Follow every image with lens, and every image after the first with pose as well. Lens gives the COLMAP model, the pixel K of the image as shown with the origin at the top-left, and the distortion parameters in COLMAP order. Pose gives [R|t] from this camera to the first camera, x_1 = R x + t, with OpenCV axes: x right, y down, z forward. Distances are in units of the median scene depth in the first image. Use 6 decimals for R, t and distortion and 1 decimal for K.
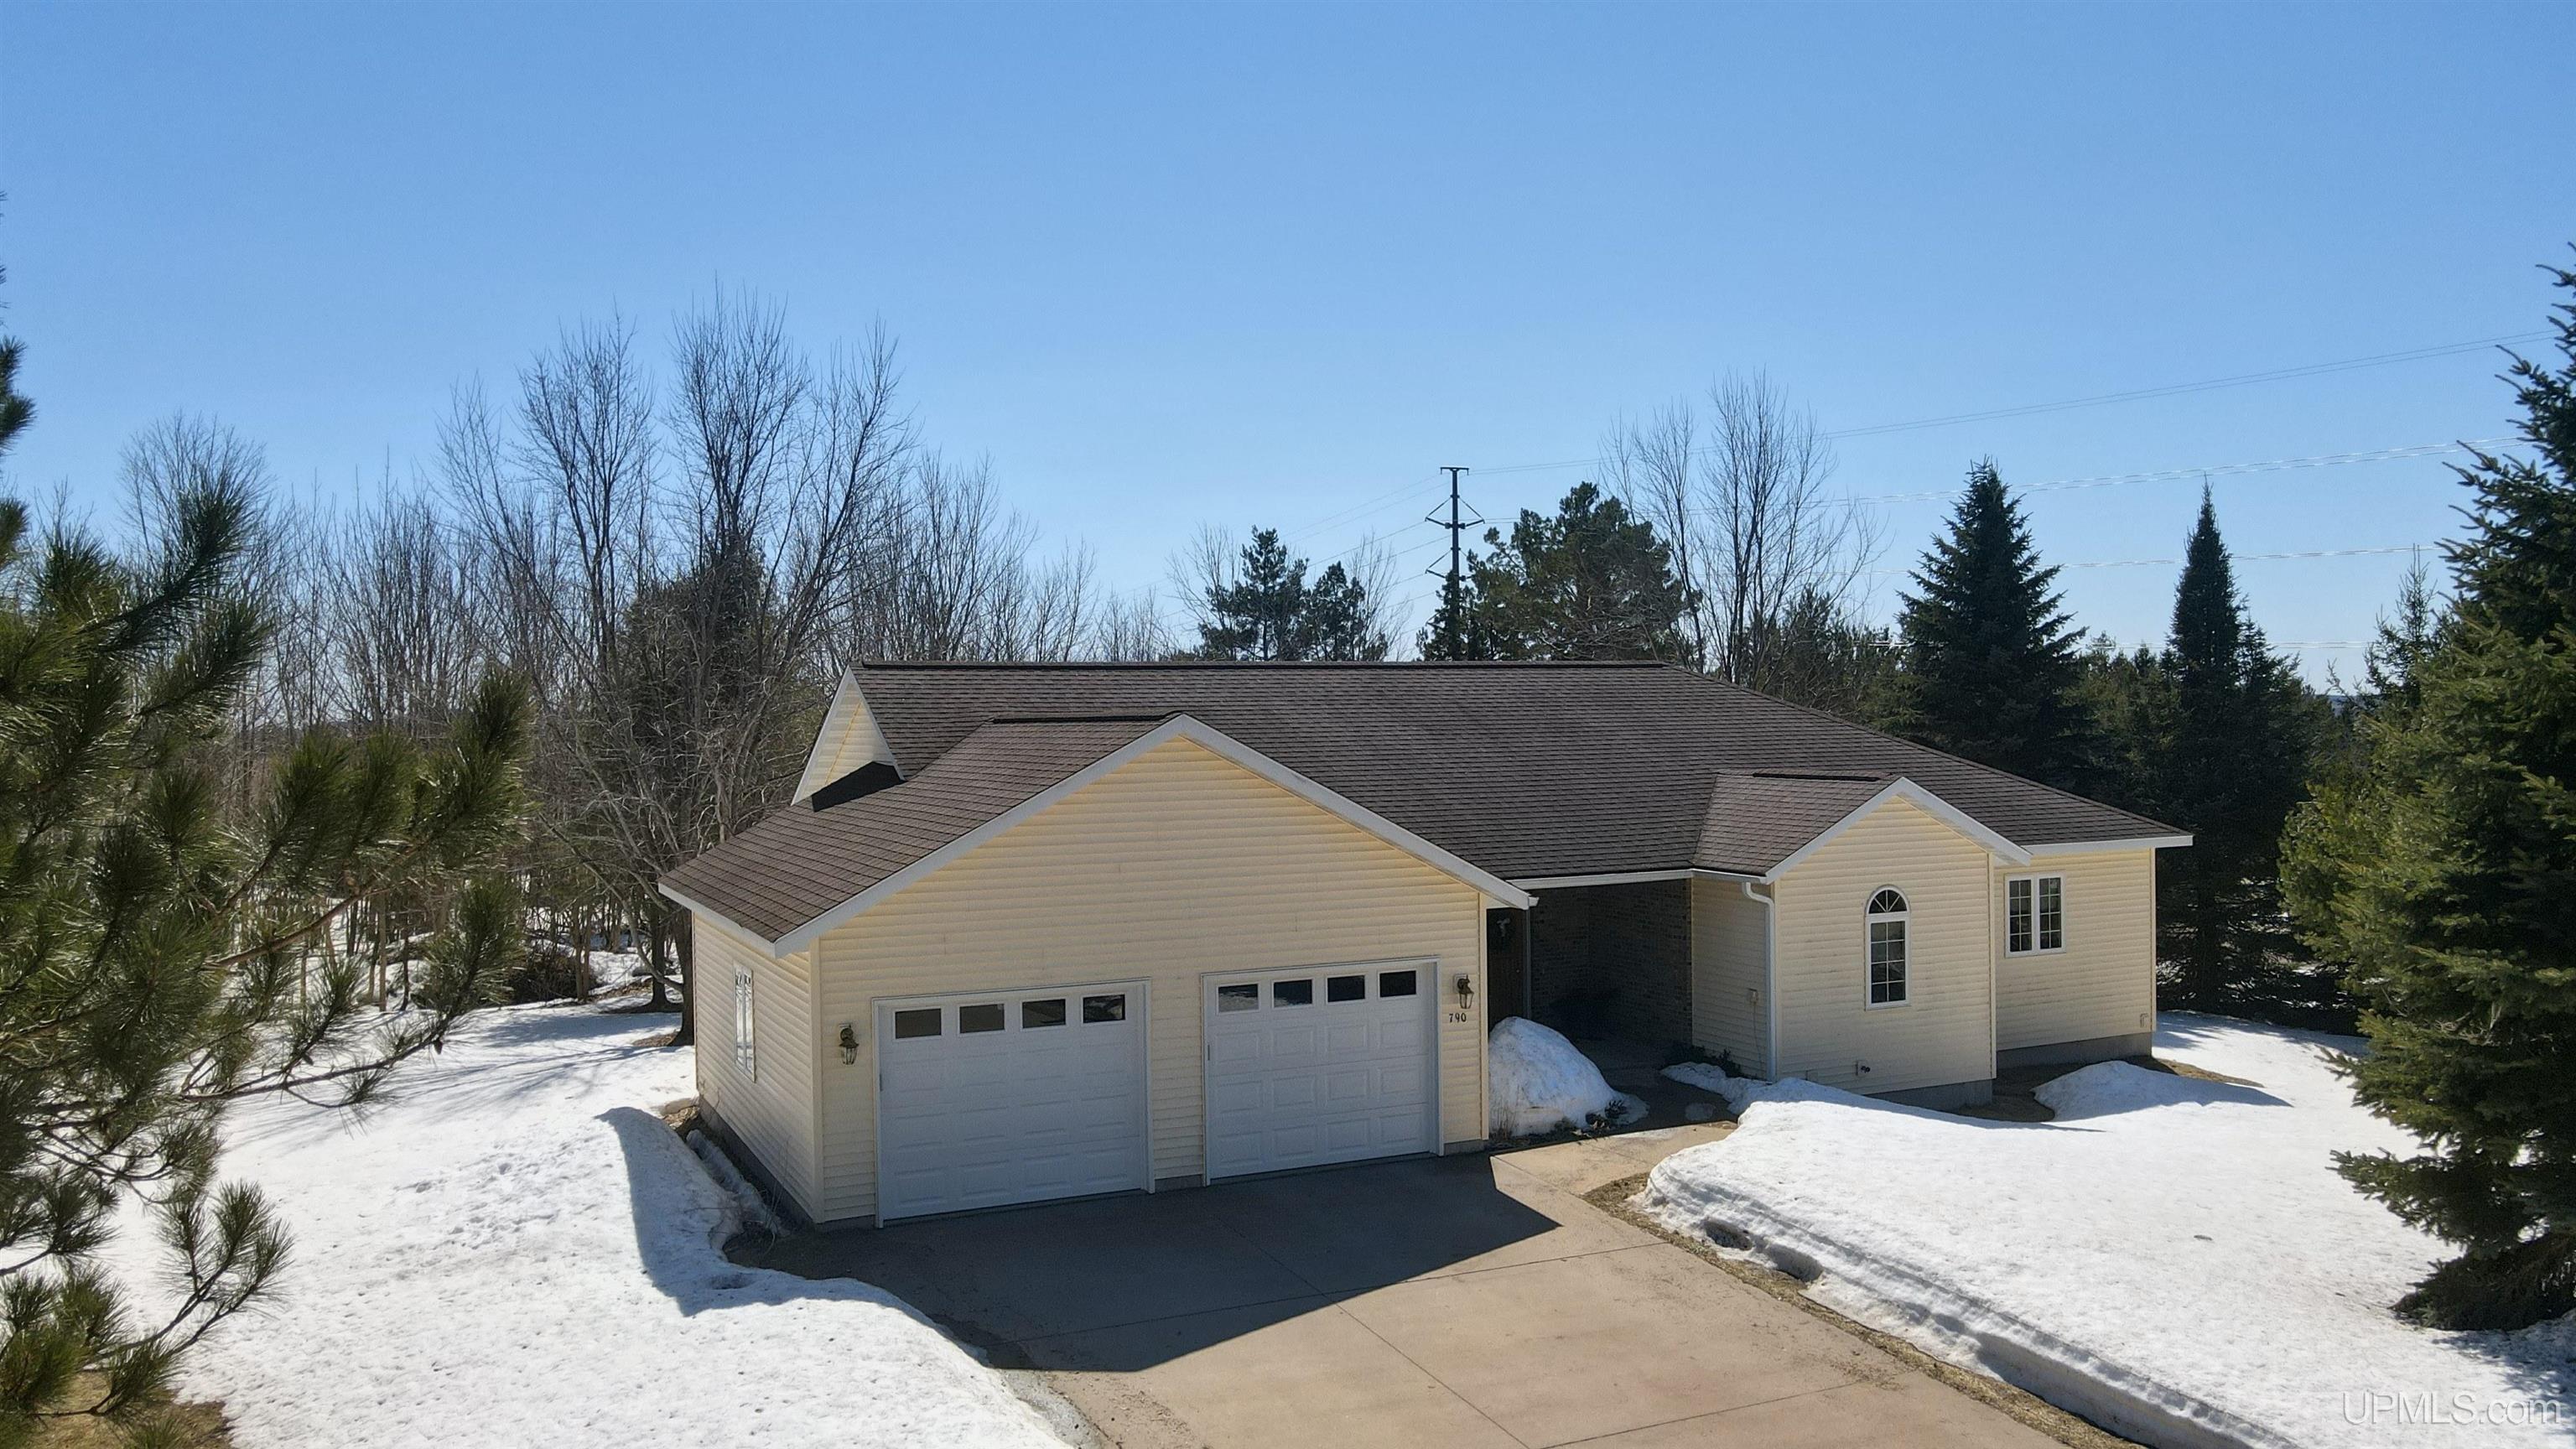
lens RADIAL K [[1918.3, 0, 1288.0], [0, 1918.3, 726.3], [0, 0, 1]] dist [-0.000313, 0.019535]
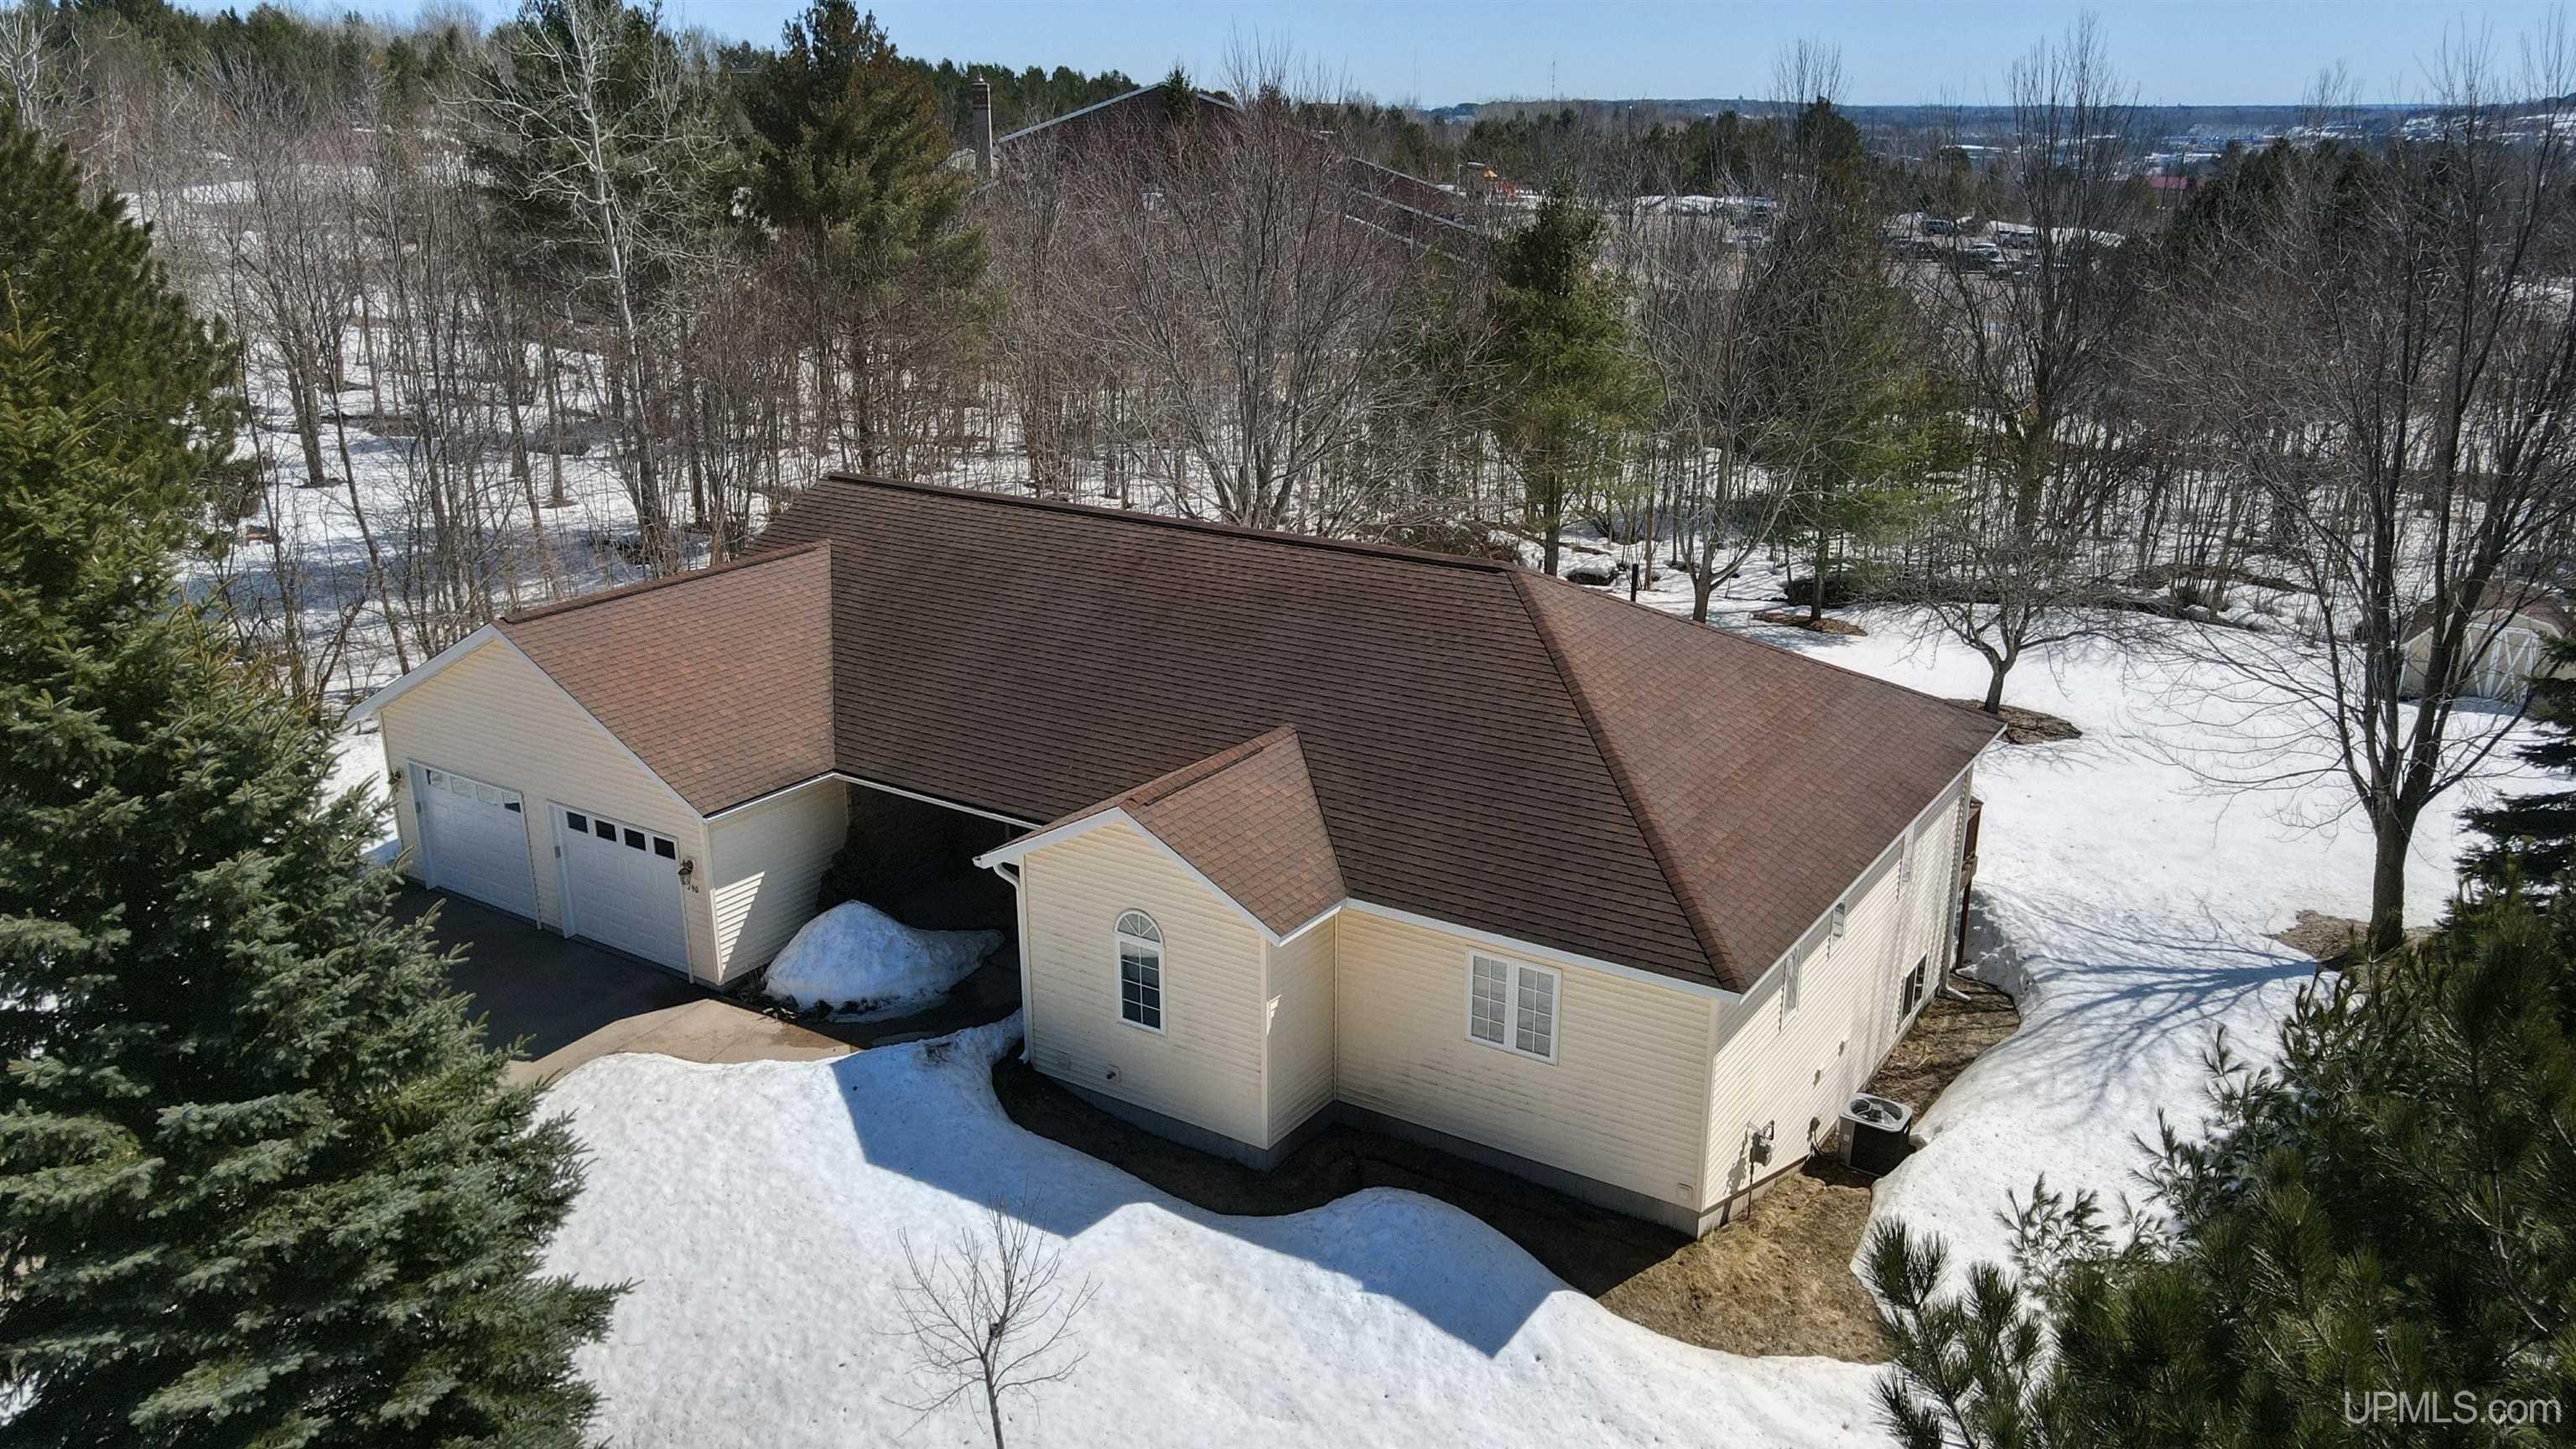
lens RADIAL K [[1918.3, 0, 1284.5], [0, 1918.3, 736.9], [0, 0, 1]] dist [-0.000313, 0.019535]
pose [[0.510557, 0.275151, -0.814631, 1.266127], [-0.011680, 0.949549, 0.313401, -0.333844], [0.859764, -0.150494, 0.488013, 0.739323]]
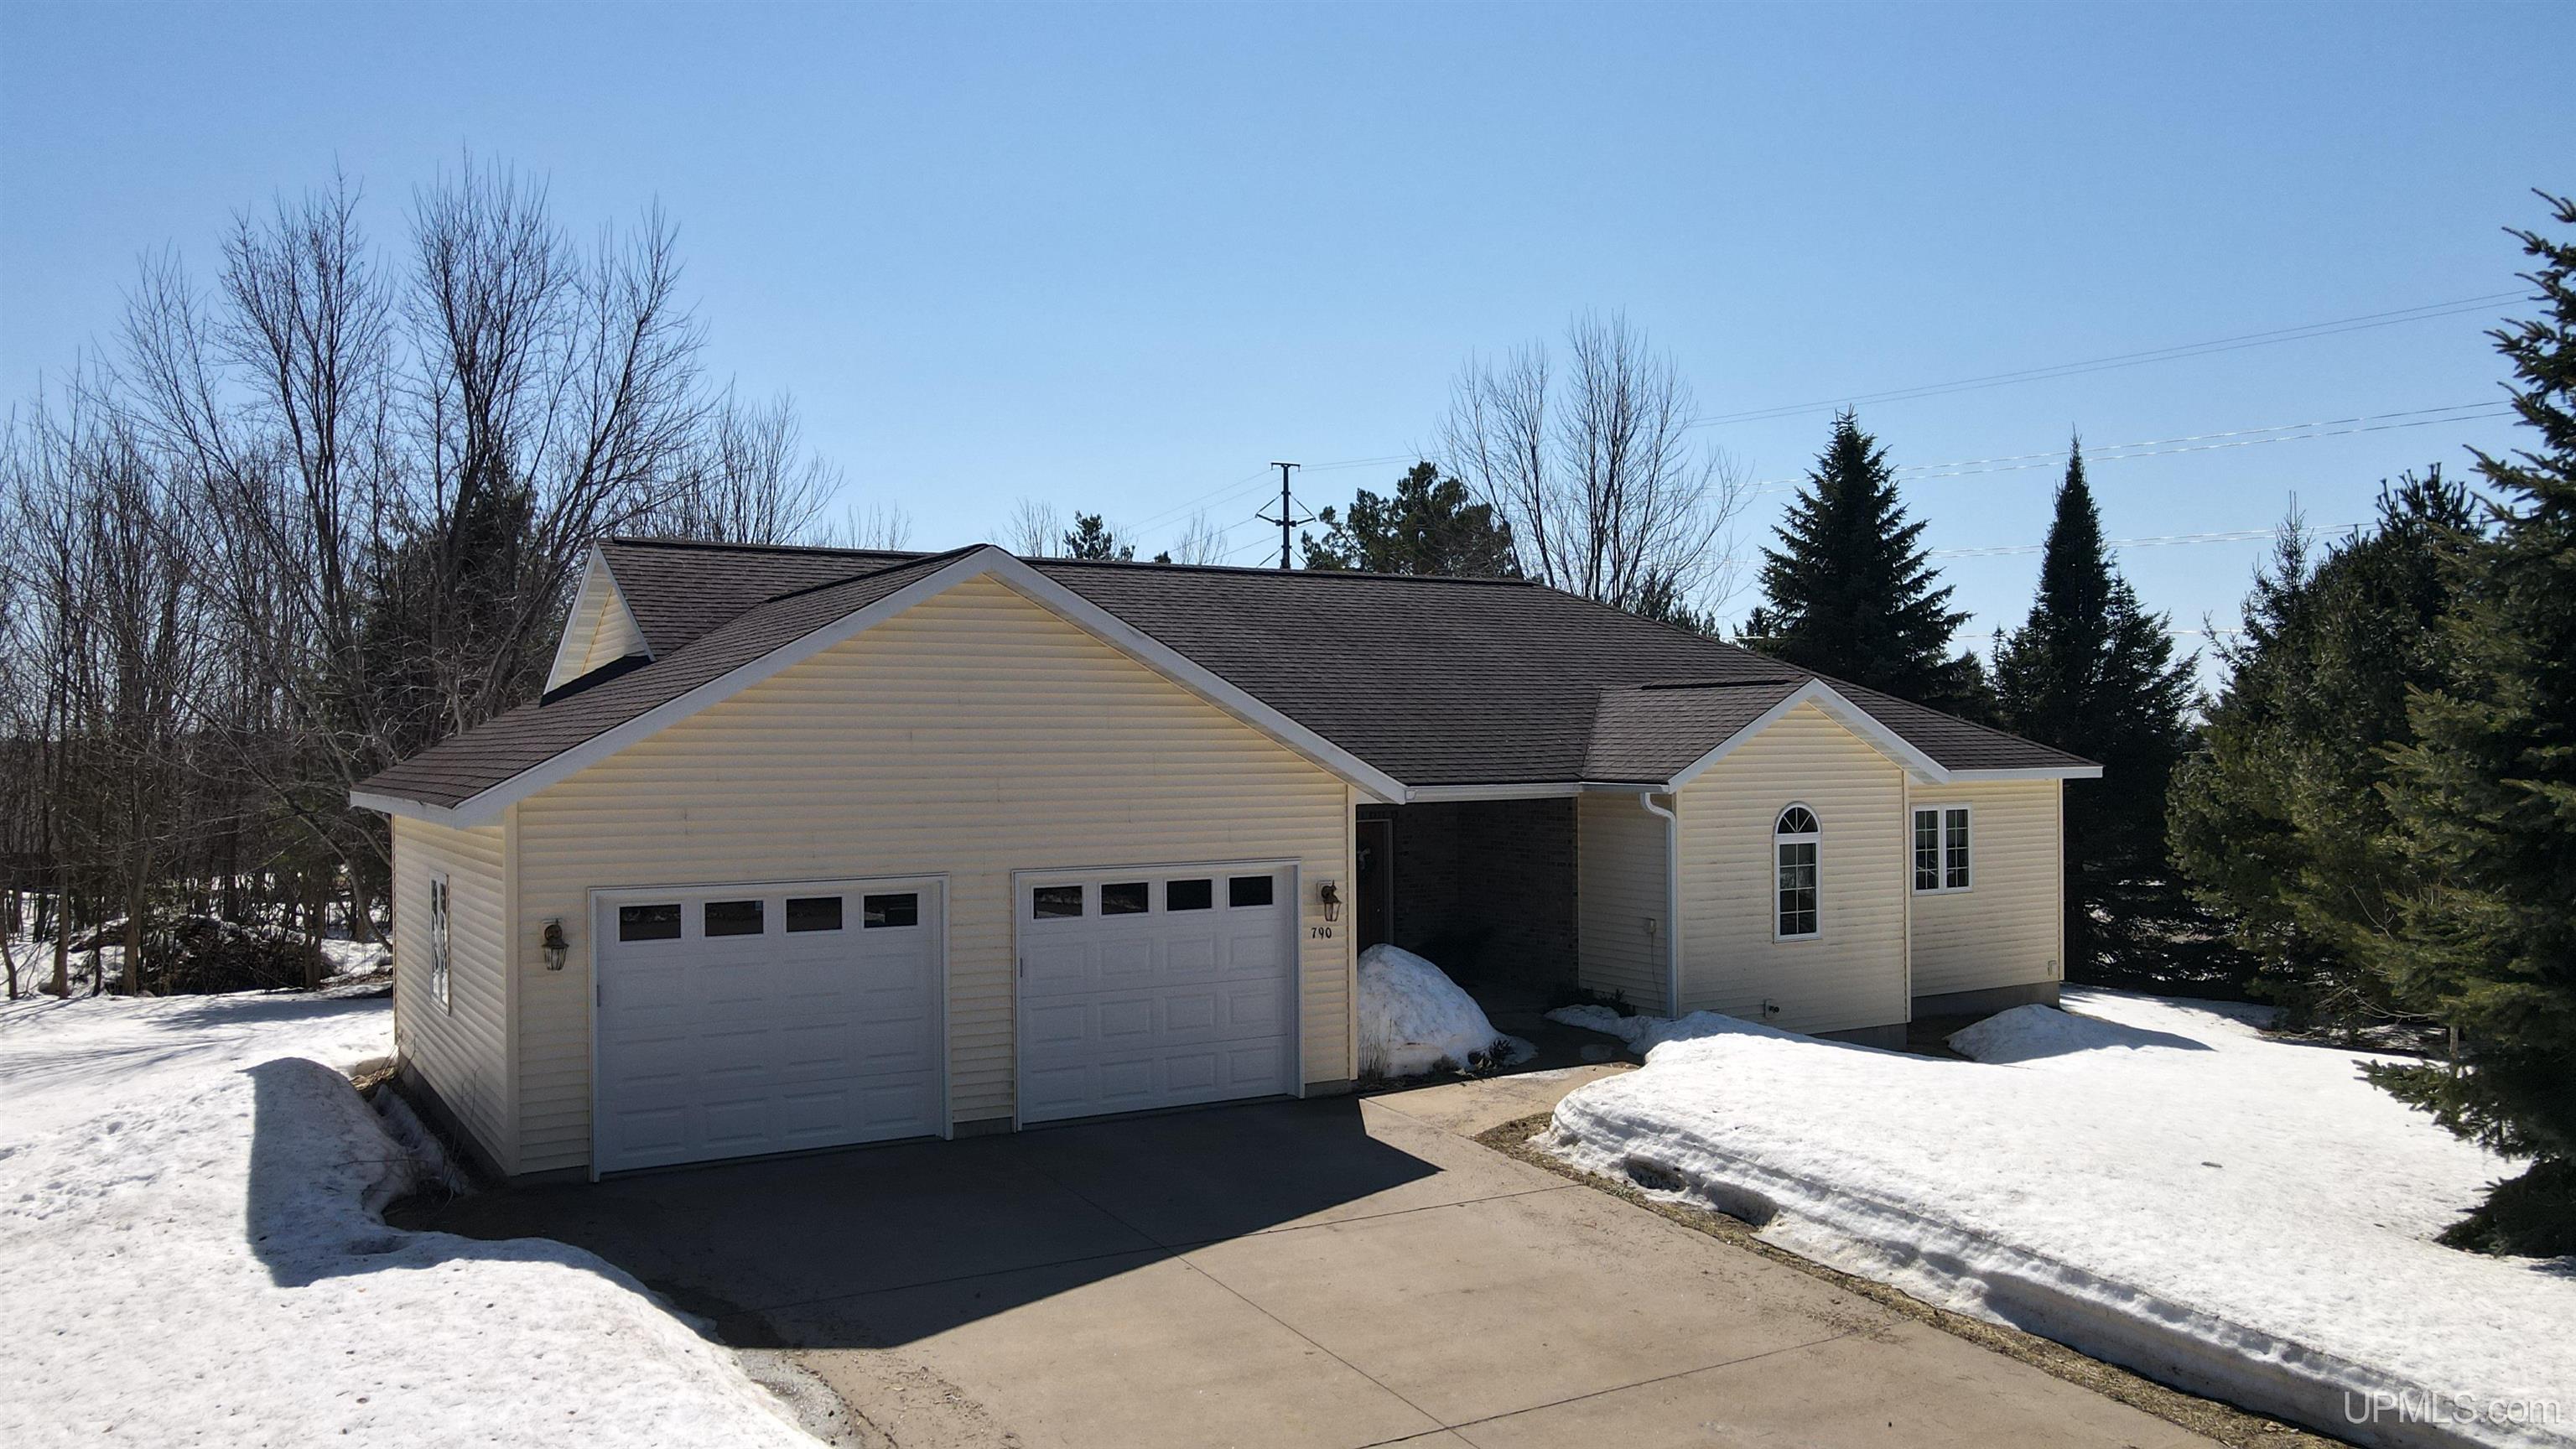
lens RADIAL K [[1918.3, 0, 1299.6], [0, 1918.3, 718.9], [0, 0, 1]] dist [-0.000313, 0.019535]
pose [[0.995126, 0.008650, 0.098233, -0.004391], [-0.006742, 0.999783, -0.019732, 0.075015], [-0.098382, 0.018973, 0.994968, 0.165466]]
